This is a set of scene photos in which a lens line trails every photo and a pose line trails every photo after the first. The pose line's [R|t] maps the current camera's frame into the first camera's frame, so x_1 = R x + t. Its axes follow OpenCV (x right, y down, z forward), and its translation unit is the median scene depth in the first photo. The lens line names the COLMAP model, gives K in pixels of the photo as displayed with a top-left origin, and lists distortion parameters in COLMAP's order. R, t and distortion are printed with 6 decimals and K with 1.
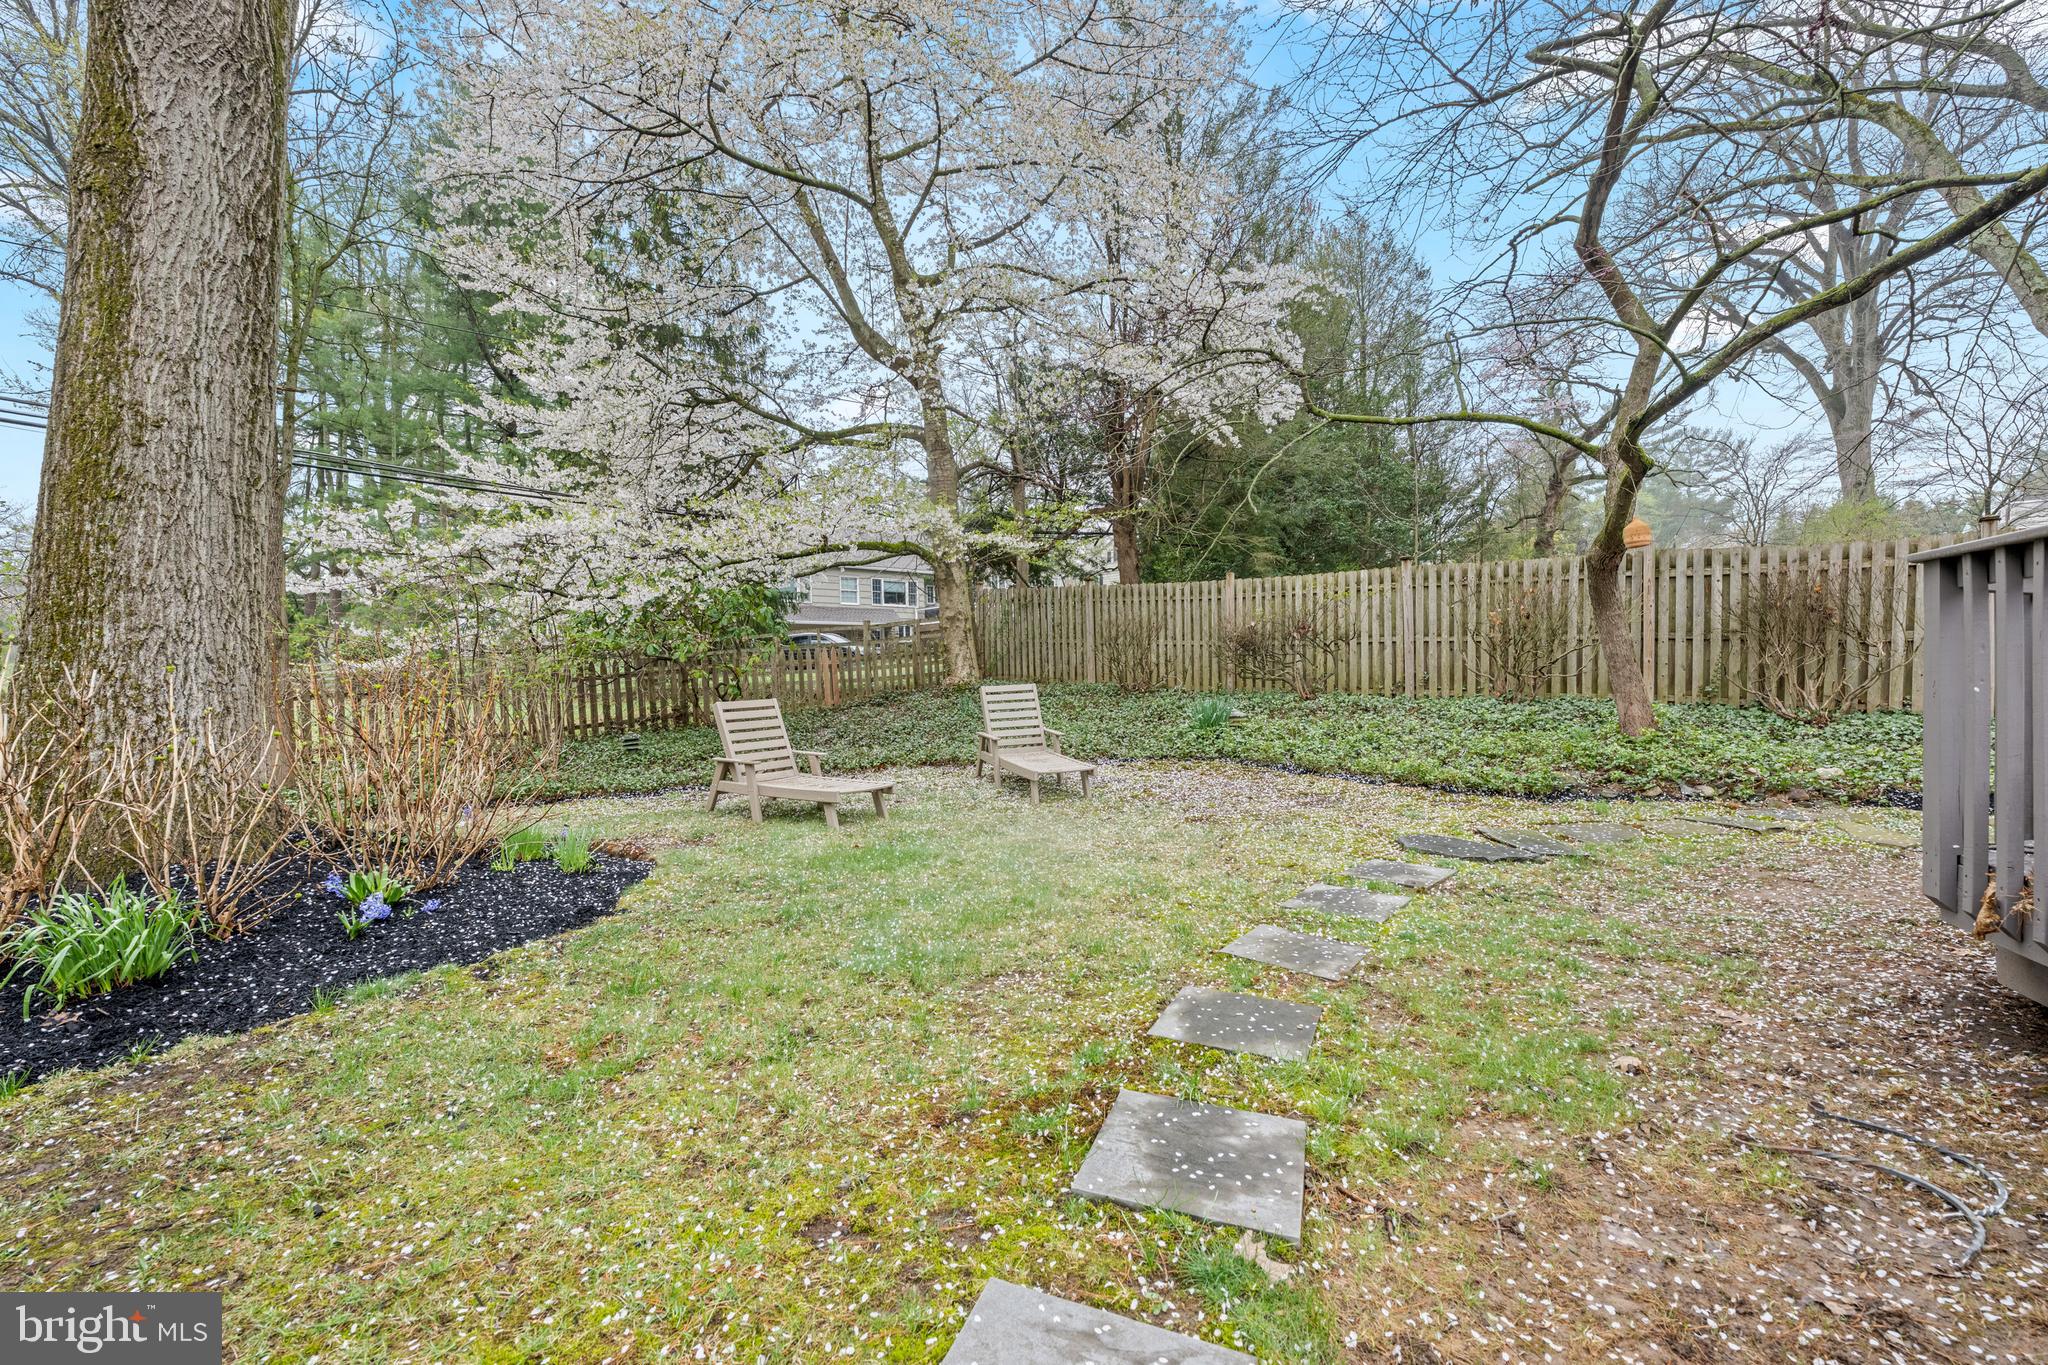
lens RADIAL K [[828.7, 0, 986.0], [0, 828.7, 710.4], [0, 0, 1]] dist [0.000625, 0.000596]
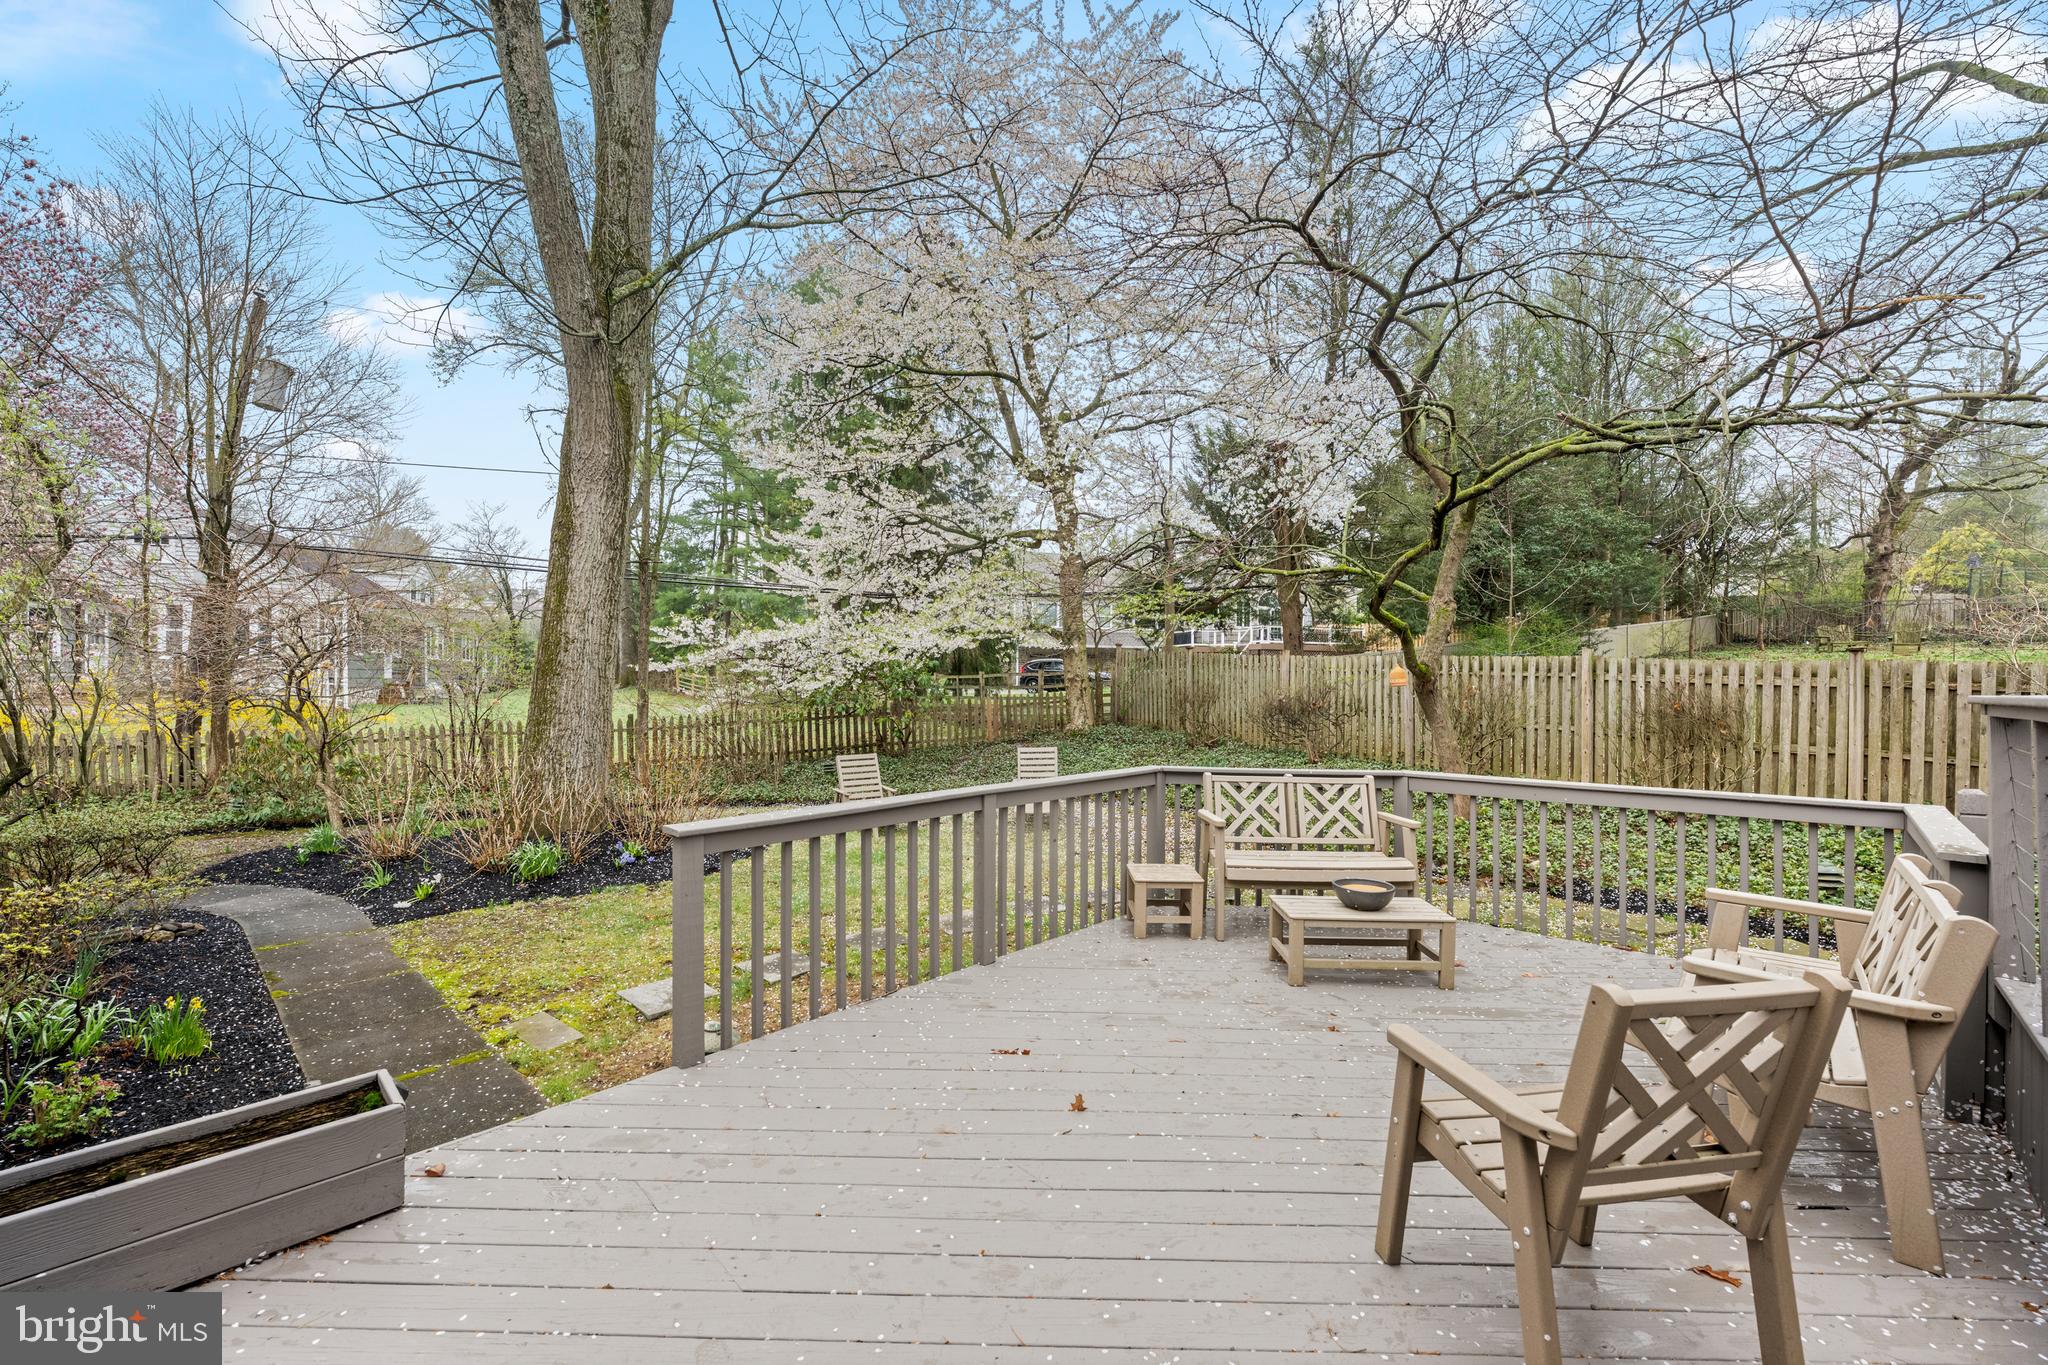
lens RADIAL K [[828.7, 0, 1022.9], [0, 828.7, 685.6], [0, 0, 1]] dist [0.000625, 0.000596]
pose [[0.938911, 0.027935, -0.343024, 0.958050], [-0.035937, 0.999210, -0.016993, -0.216629], [0.342278, 0.028282, 0.939173, -0.727013]]
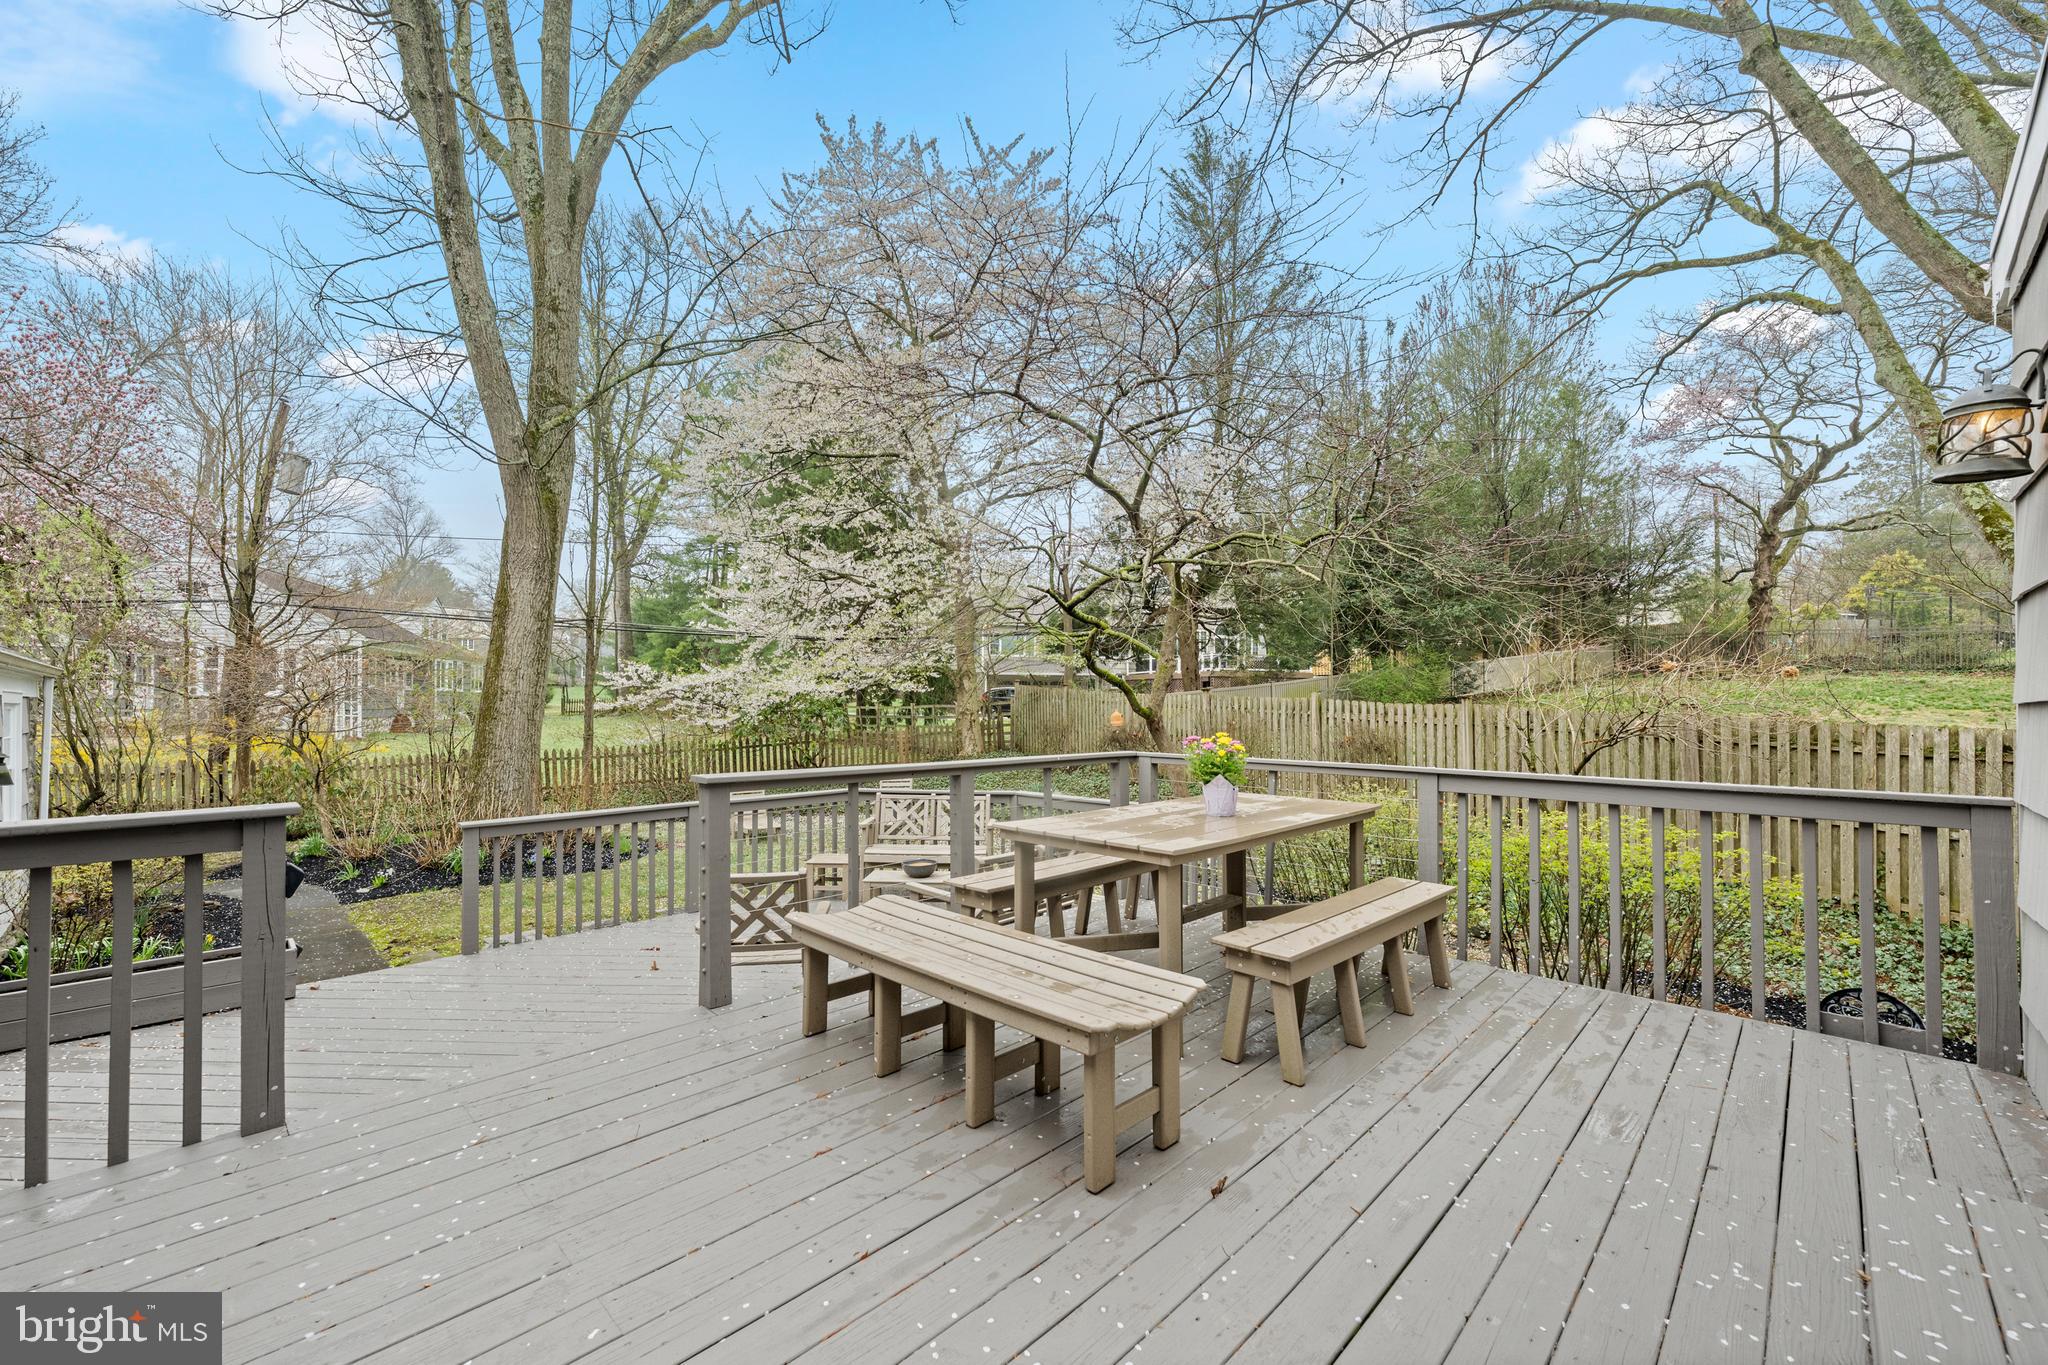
lens RADIAL K [[828.7, 0, 1029.2], [0, 828.7, 684.0], [0, 0, 1]] dist [0.000625, 0.000596]
pose [[0.932159, 0.013634, -0.361792, 1.812348], [-0.031114, 0.998610, -0.042535, -0.295159], [0.360709, 0.050906, 0.931288, -1.097050]]
